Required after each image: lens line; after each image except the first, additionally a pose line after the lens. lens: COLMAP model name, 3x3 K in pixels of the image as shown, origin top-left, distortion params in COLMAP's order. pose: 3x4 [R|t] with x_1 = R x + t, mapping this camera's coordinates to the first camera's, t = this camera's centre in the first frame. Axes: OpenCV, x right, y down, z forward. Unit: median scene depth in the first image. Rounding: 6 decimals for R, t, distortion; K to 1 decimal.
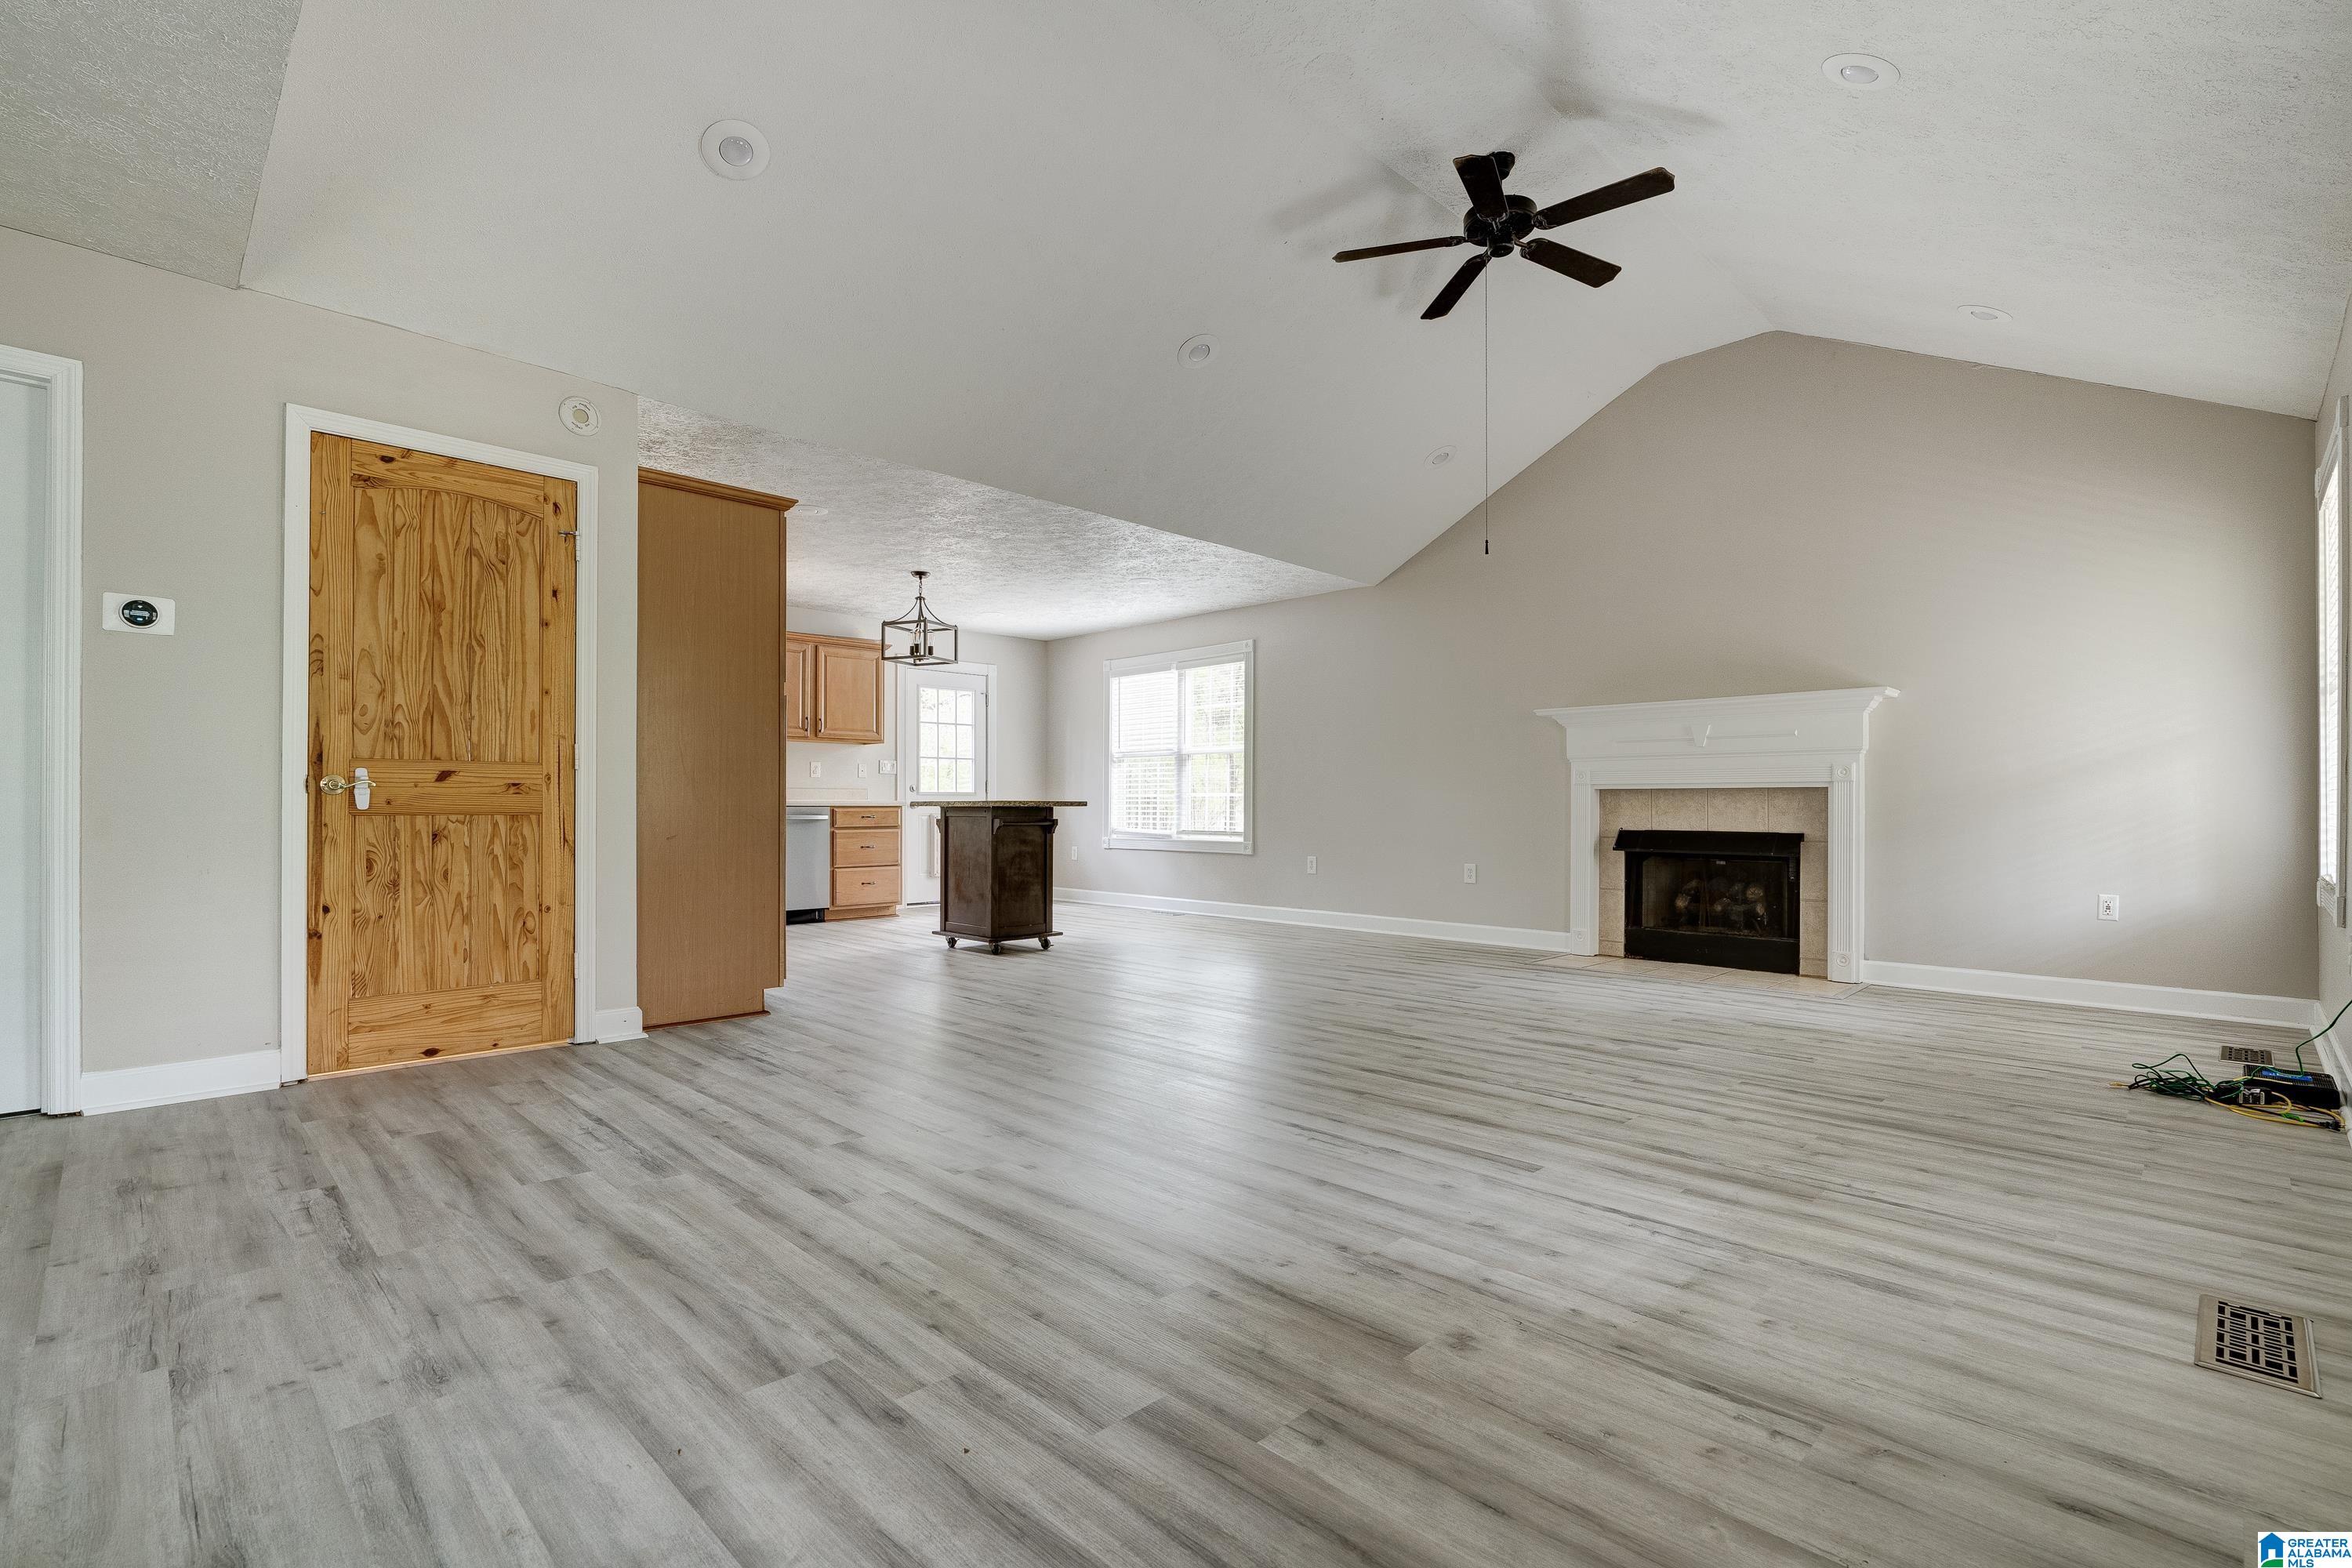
lens RADIAL K [[1063.9, 0, 1180.0], [0, 1063.9, 802.3], [0, 0, 1]] dist [-0.002912, 0.001930]
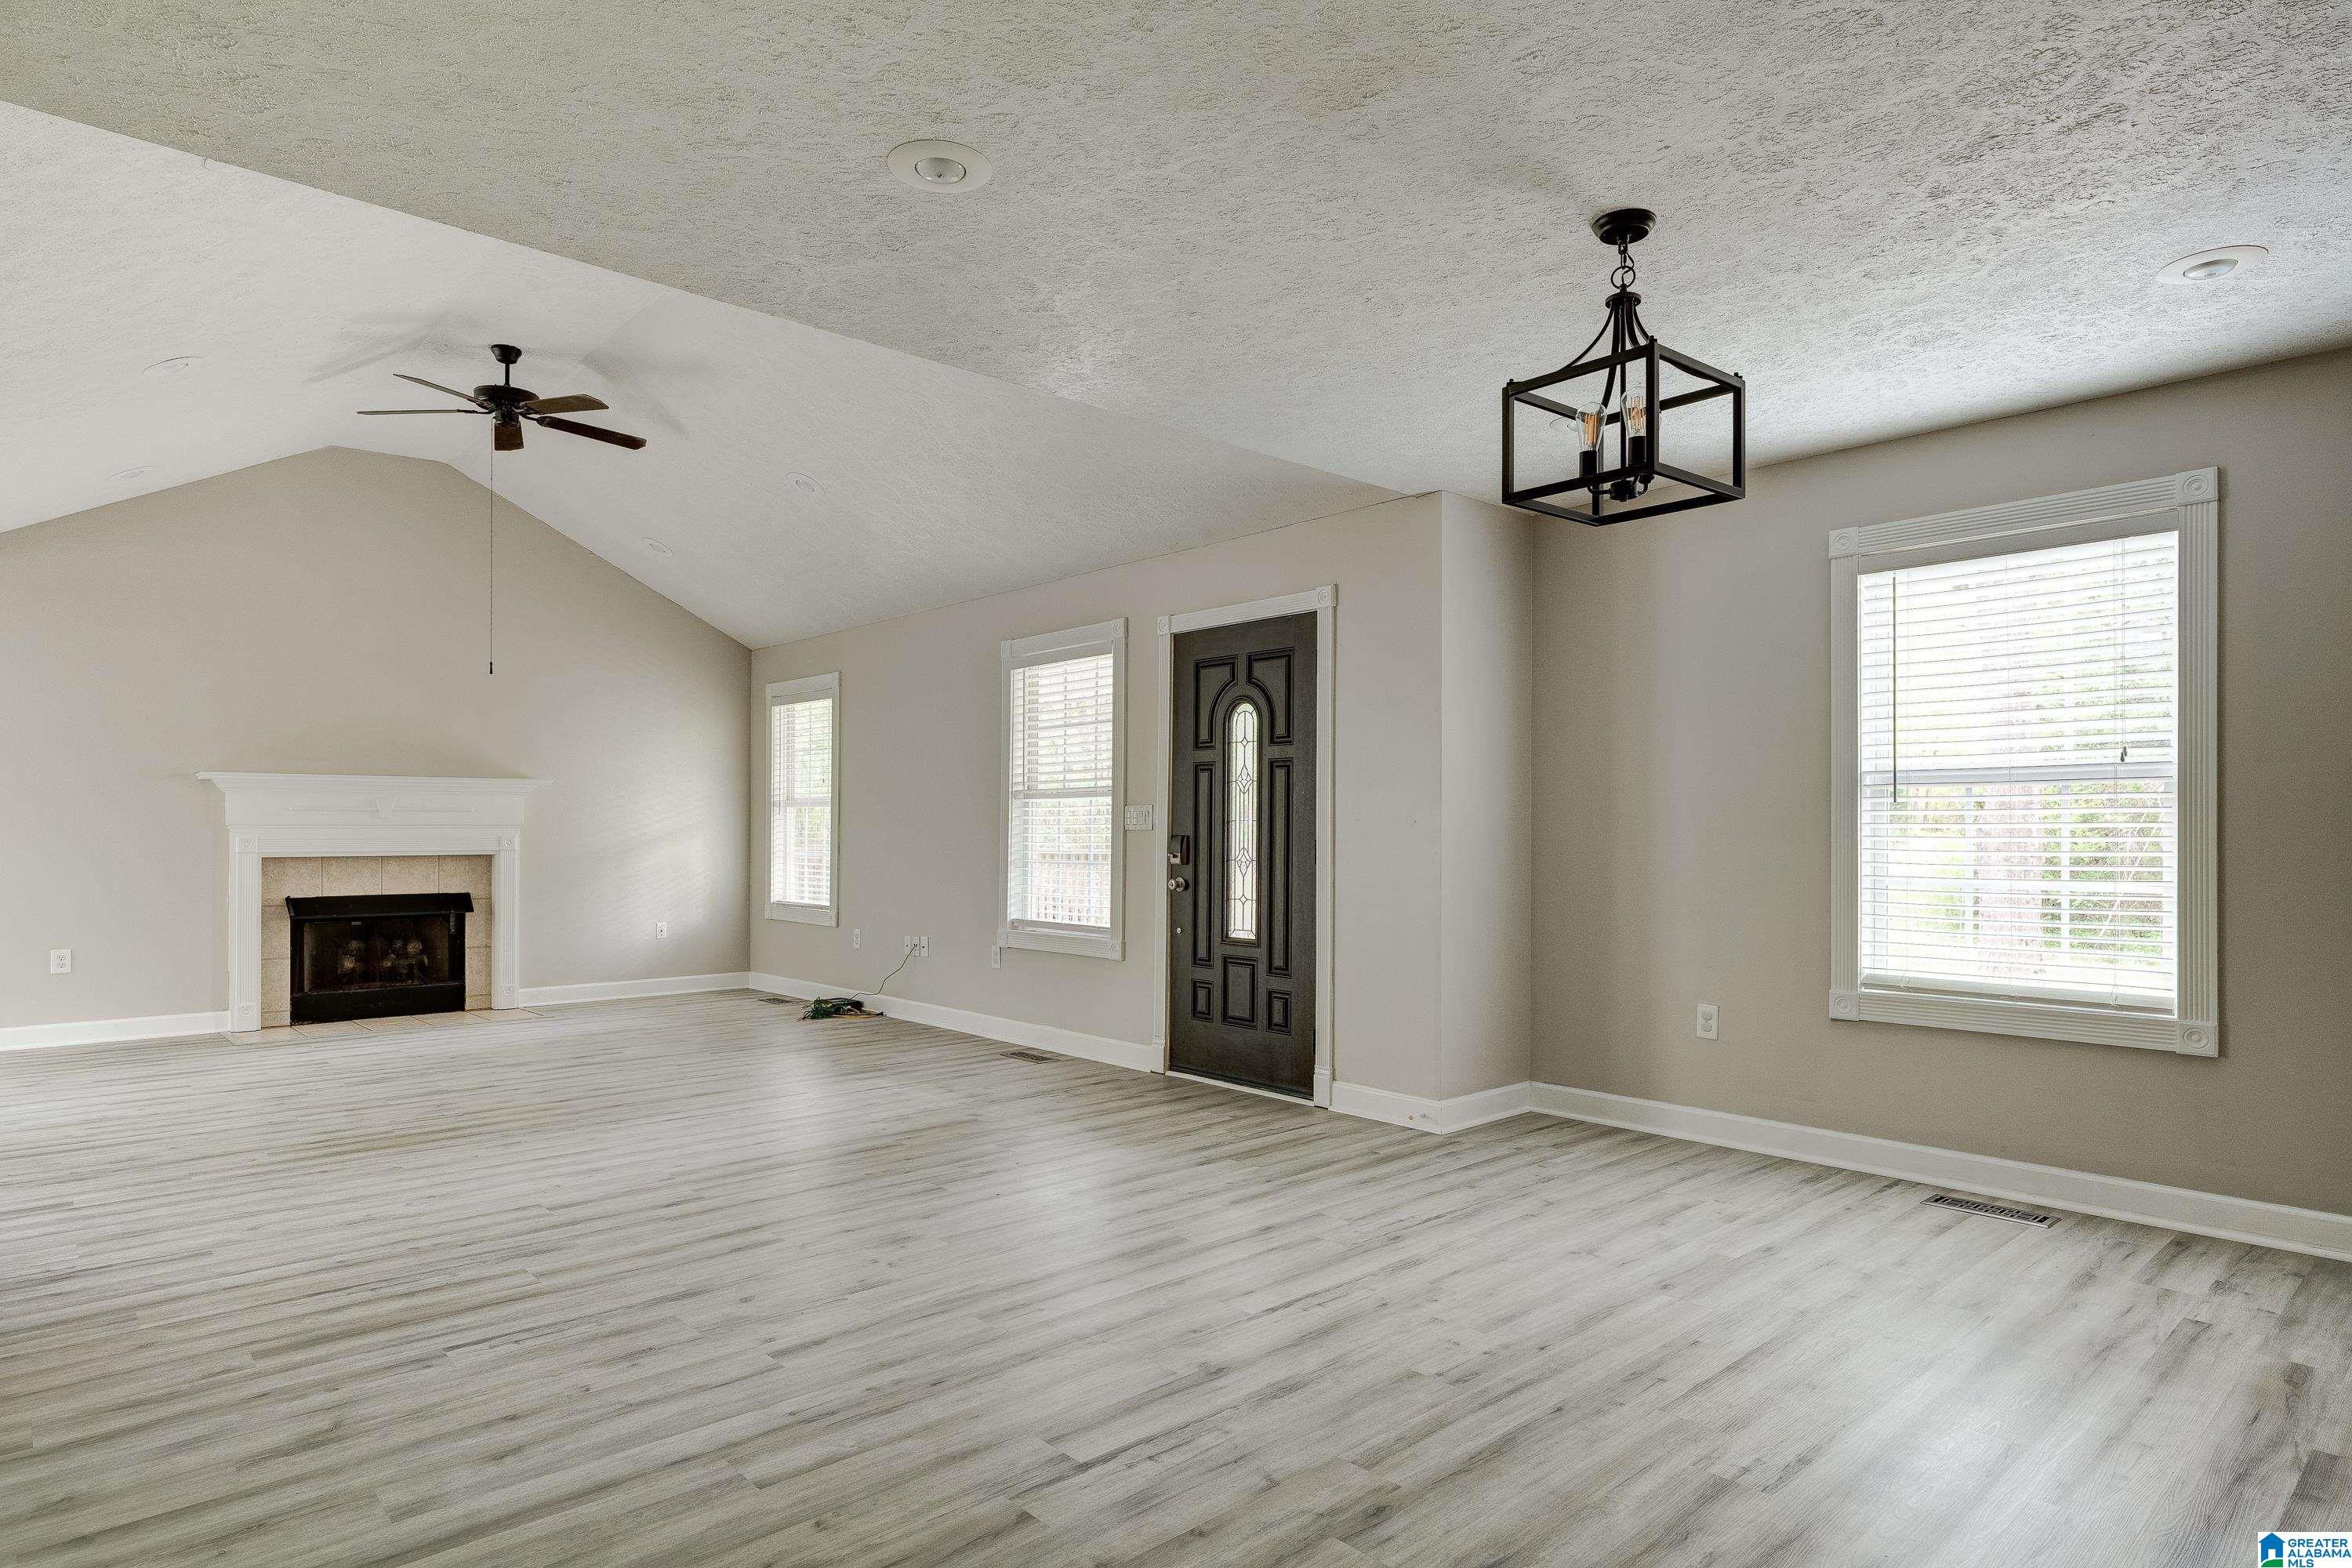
lens RADIAL K [[1288.9, 0, 1185.2], [0, 1288.9, 800.2], [0, 0, 1]] dist [-0.005602, 0.000170]
pose [[0.043794, 0.018877, 0.998862, -0.880412], [-0.002692, 0.999820, -0.018778, -0.052690], [-0.999037, -0.001867, 0.043837, 0.126559]]
